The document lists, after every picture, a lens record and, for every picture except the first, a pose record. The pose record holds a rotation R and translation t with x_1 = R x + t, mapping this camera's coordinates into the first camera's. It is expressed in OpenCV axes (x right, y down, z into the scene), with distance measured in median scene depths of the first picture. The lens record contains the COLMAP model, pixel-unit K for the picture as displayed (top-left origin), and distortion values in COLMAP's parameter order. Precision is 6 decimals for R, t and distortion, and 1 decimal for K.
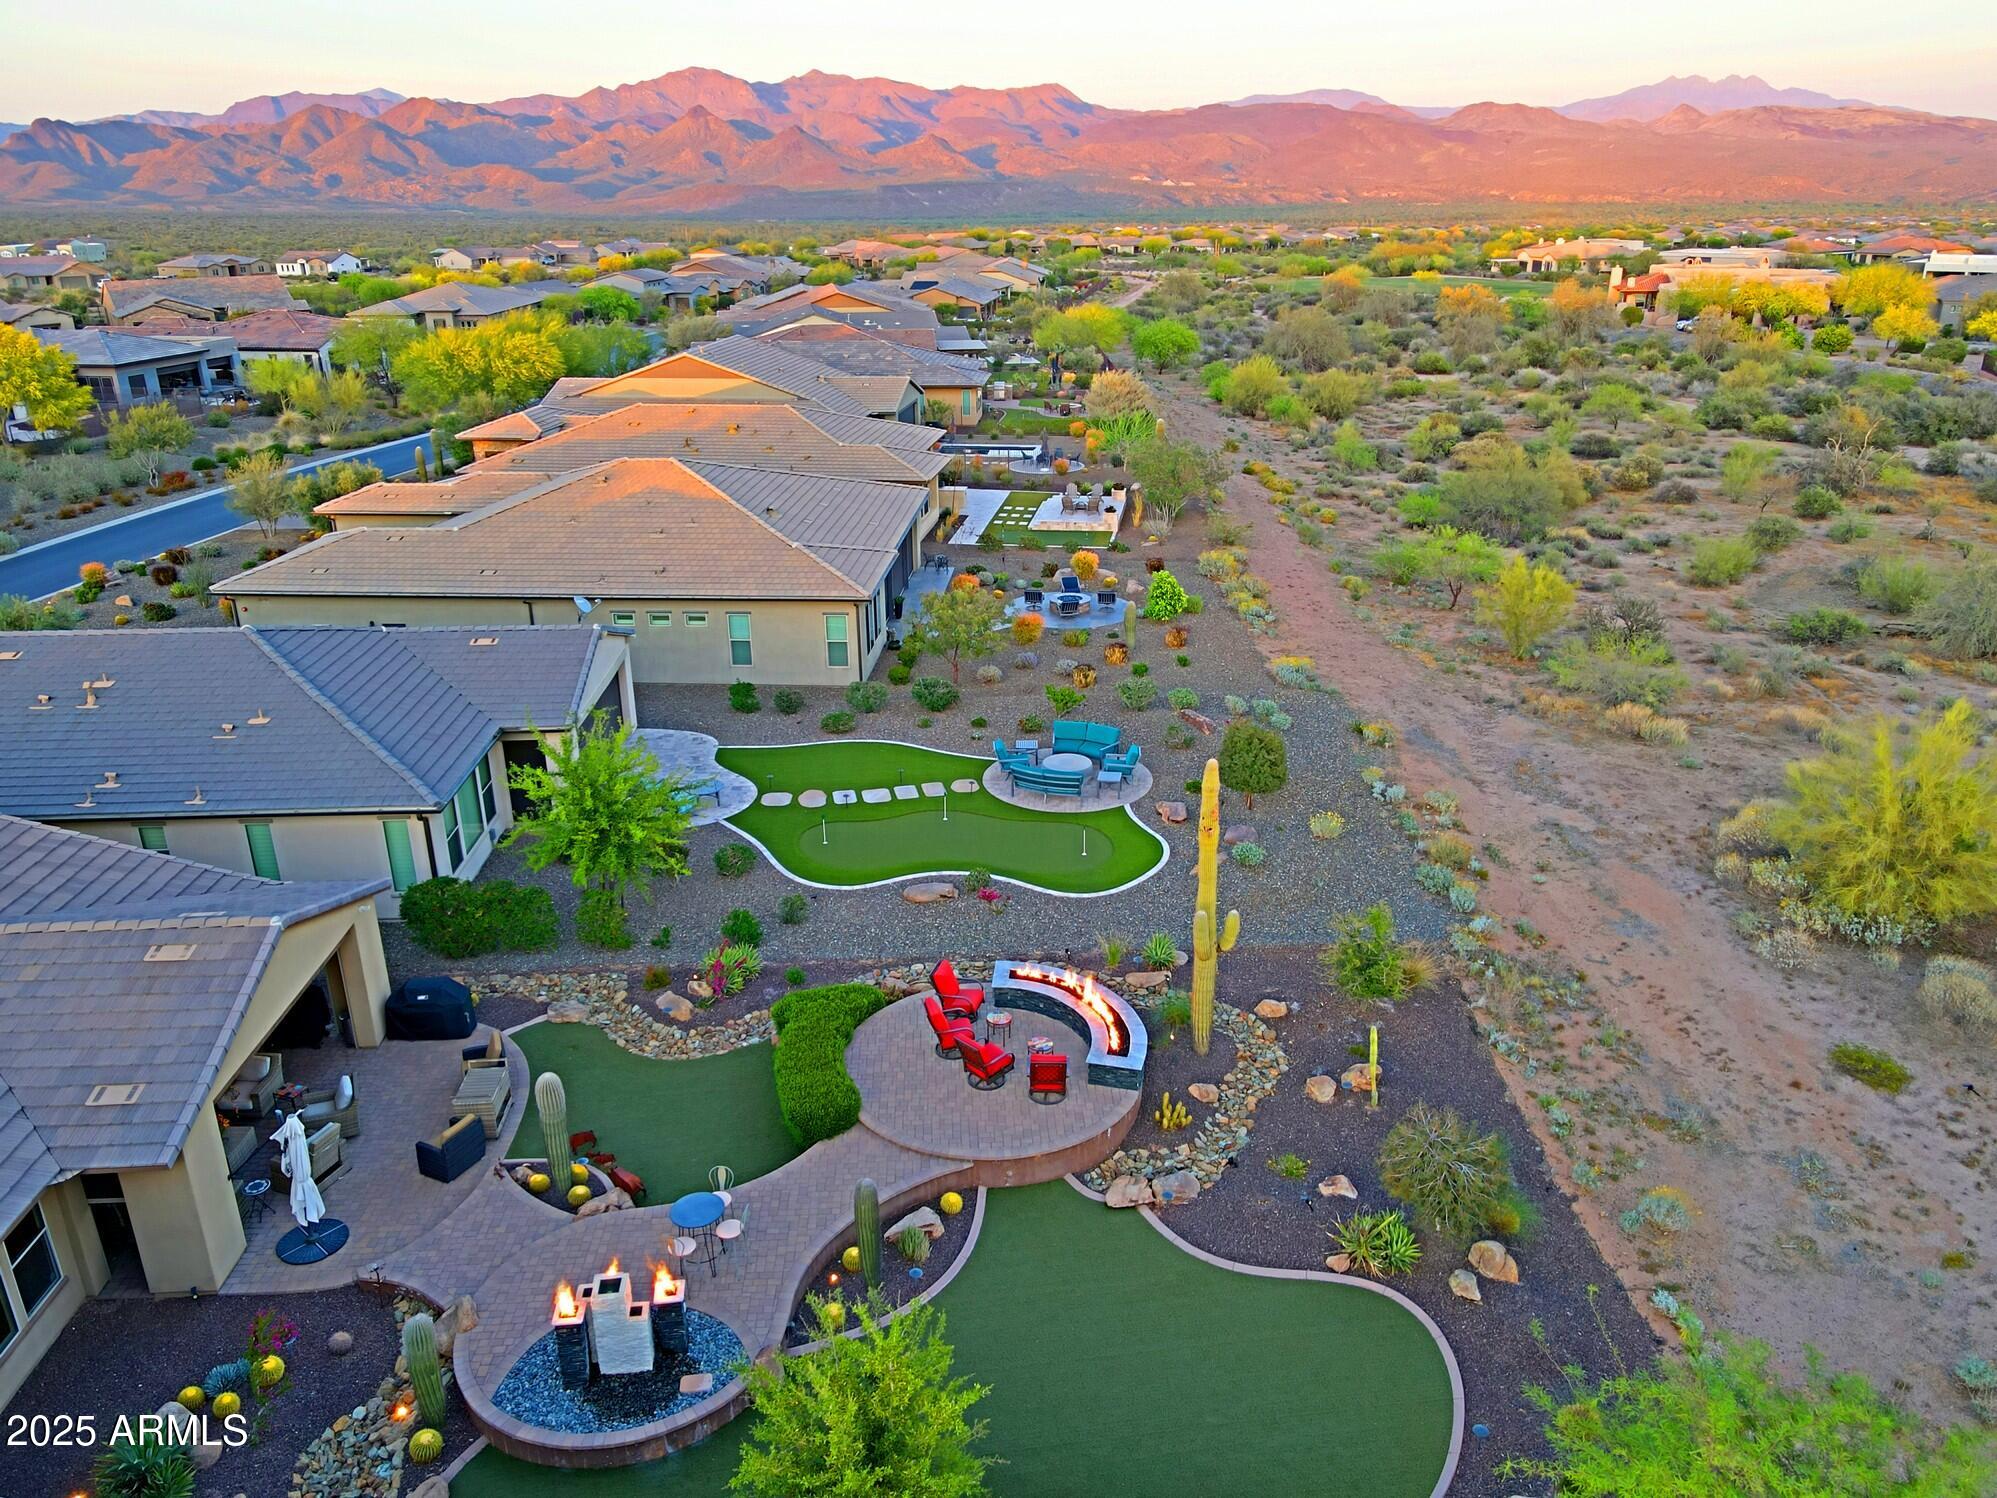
lens RADIAL K [[1469.1, 0, 1003.0], [0, 1469.1, 746.5], [0, 0, 1]] dist [0.013141, 0.005726]
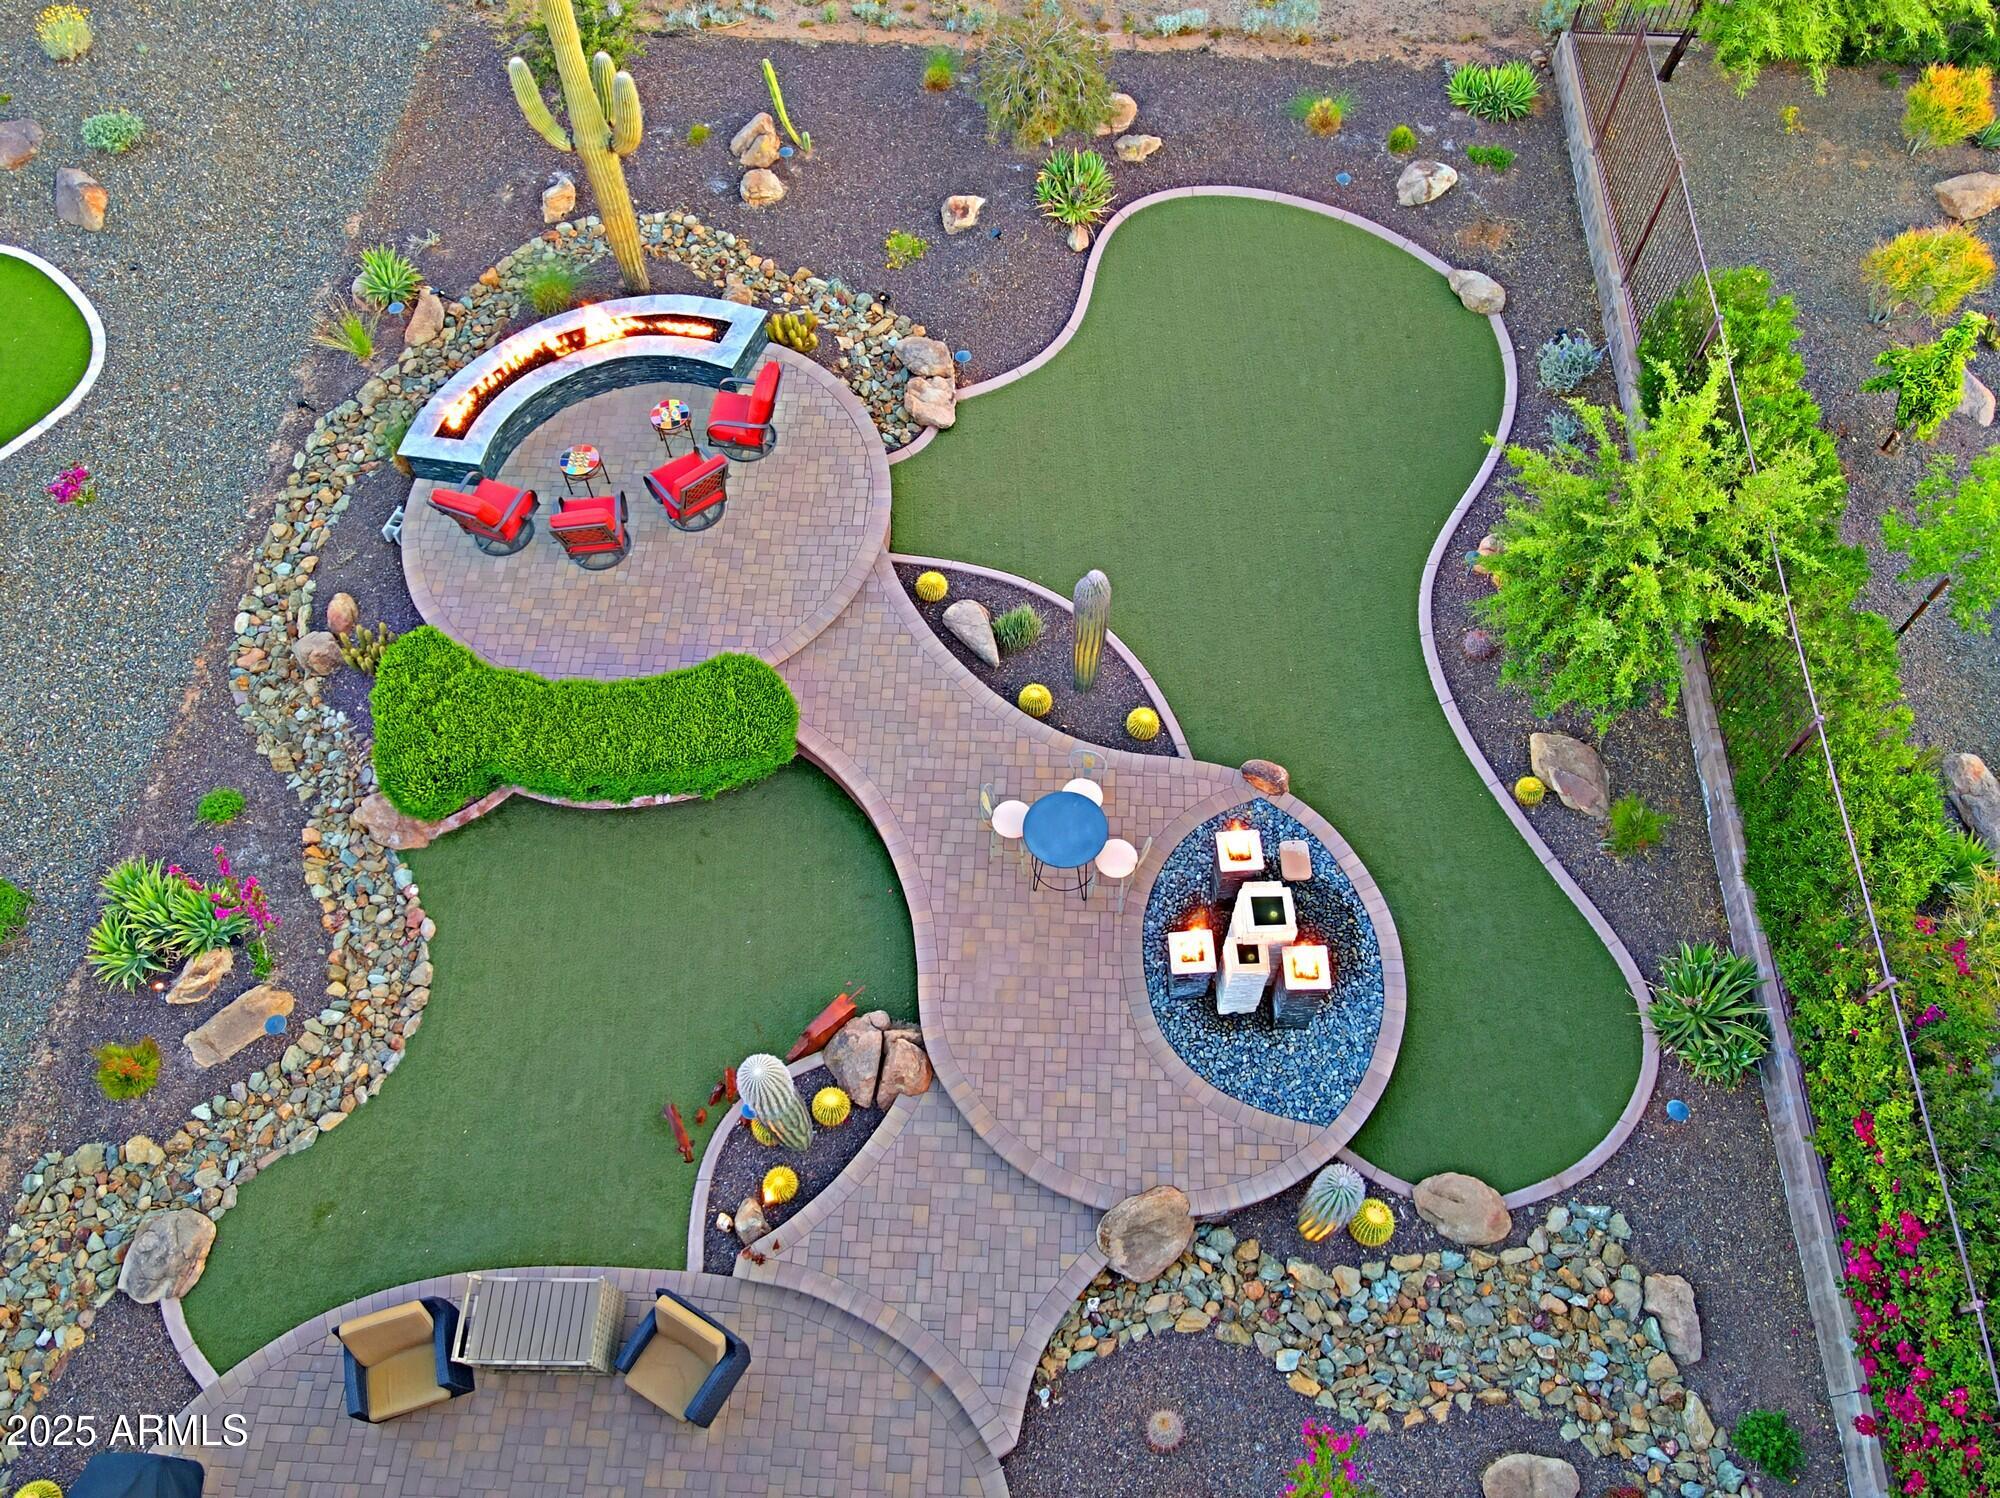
lens RADIAL K [[1471.3, 0, 1004.5], [0, 1471.3, 746.5], [0, 0, 1]] dist [0.013141, 0.005726]
pose [[0.089839, -0.858625, 0.504670, -0.313905], [0.379015, 0.498067, 0.779921, -0.132514], [-0.921019, 0.121210, 0.370178, 0.489436]]
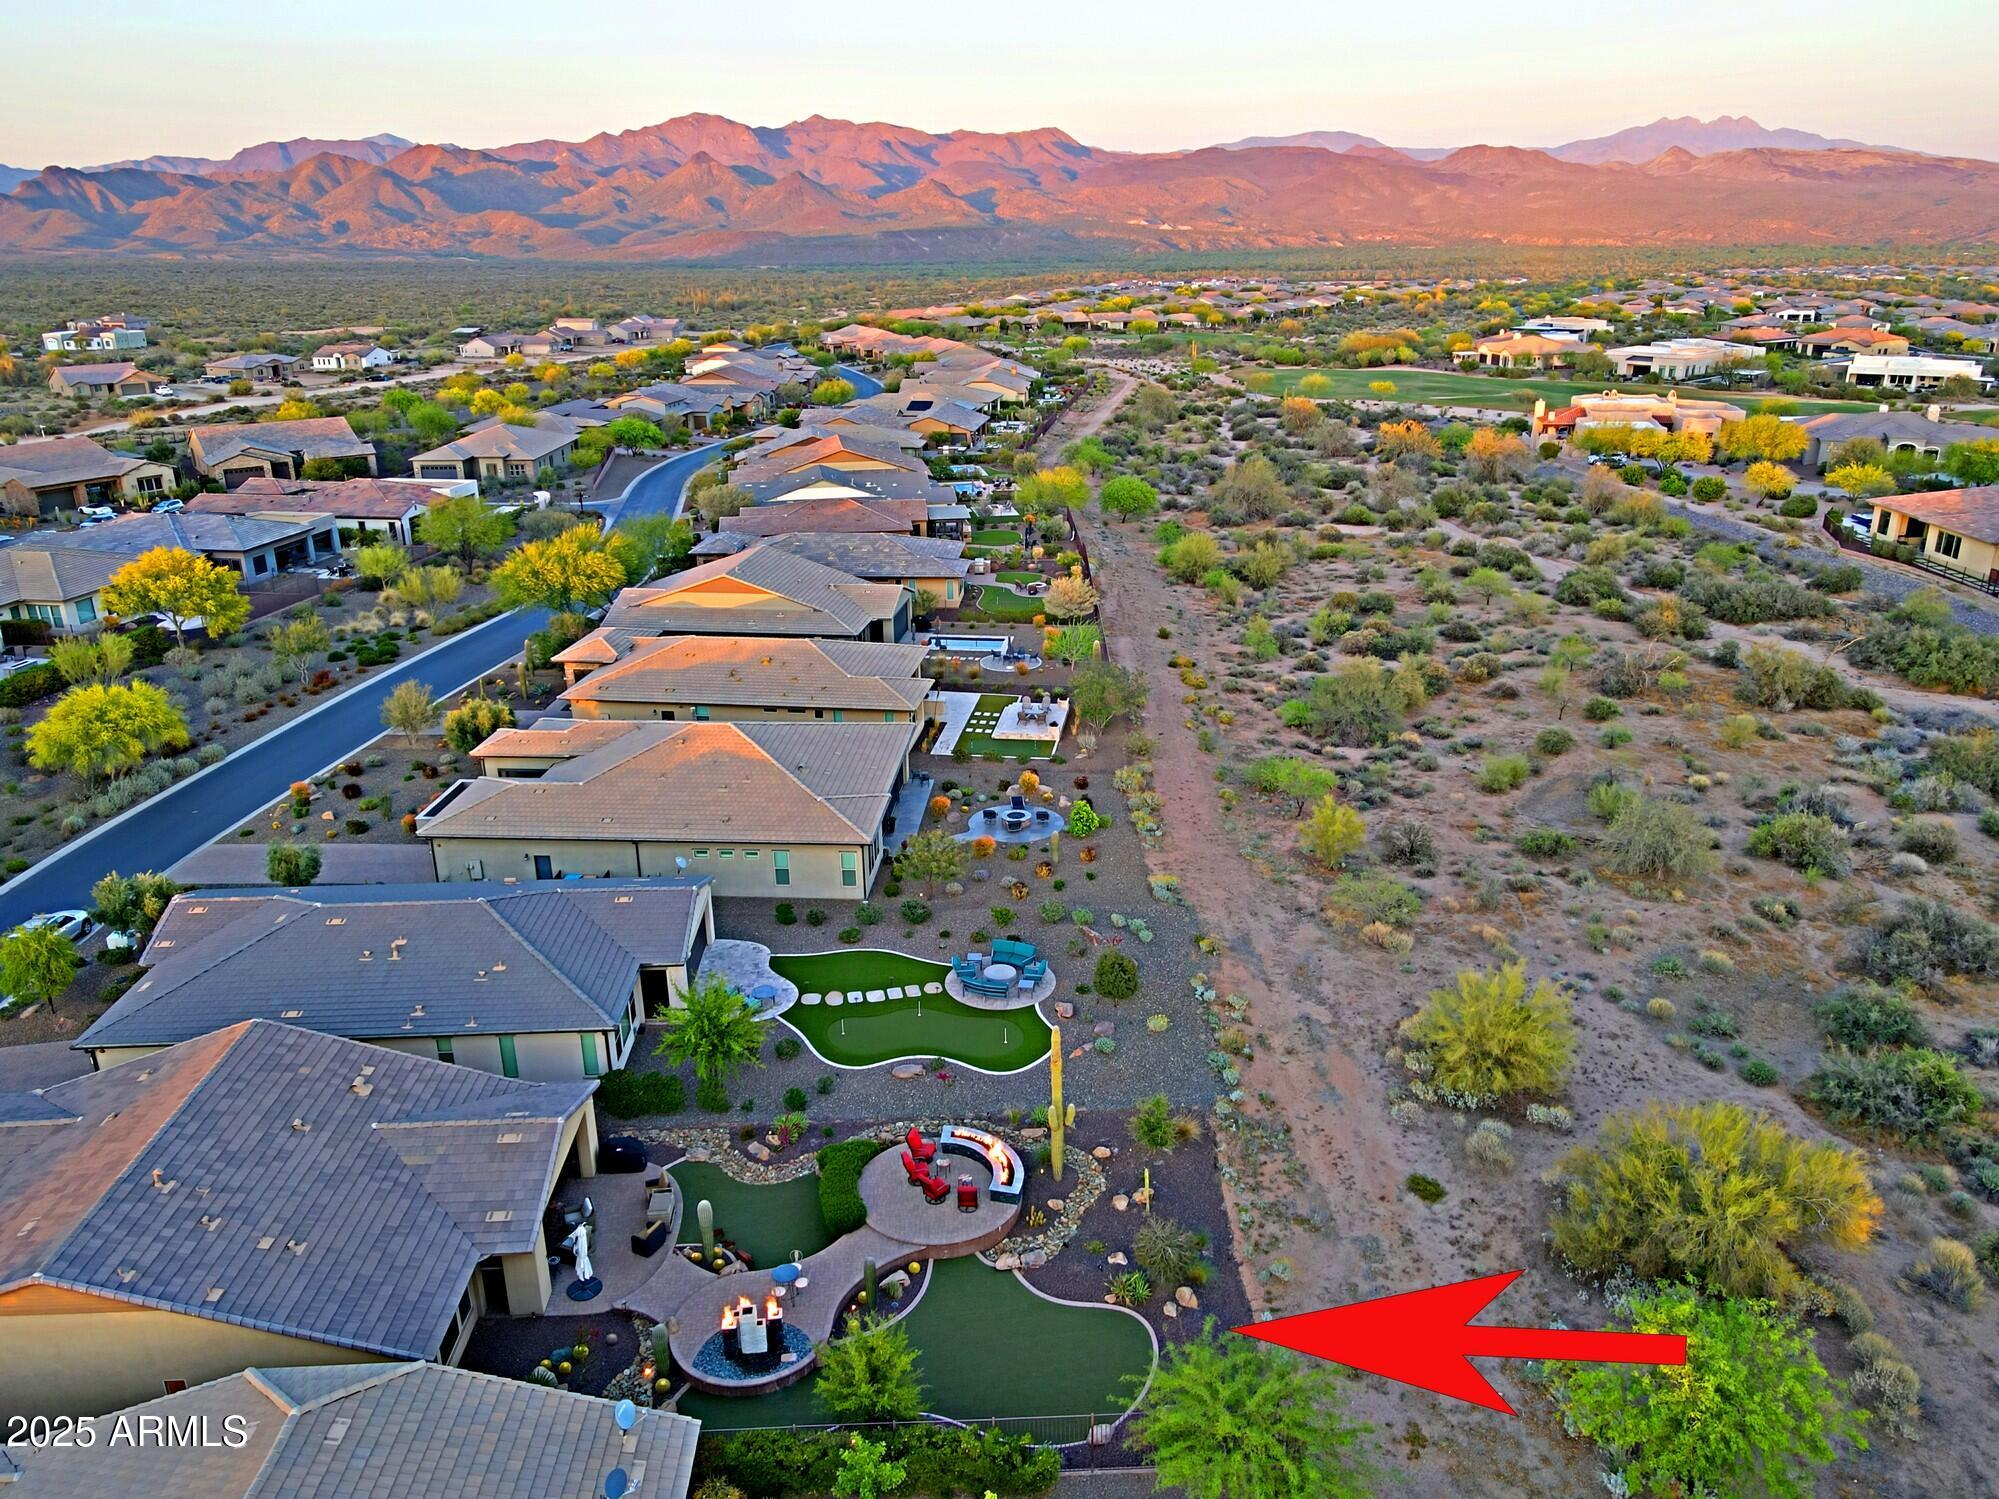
lens RADIAL K [[1471.4, 0, 1005.1], [0, 1471.4, 754.2], [0, 0, 1]] dist [-0.000430, 0.027768]
pose [[0.999996, -0.002949, 0.000428, 0.057631], [0.002956, 0.999823, -0.018564, -0.220601], [-0.000374, 0.018565, 0.999828, -0.635125]]
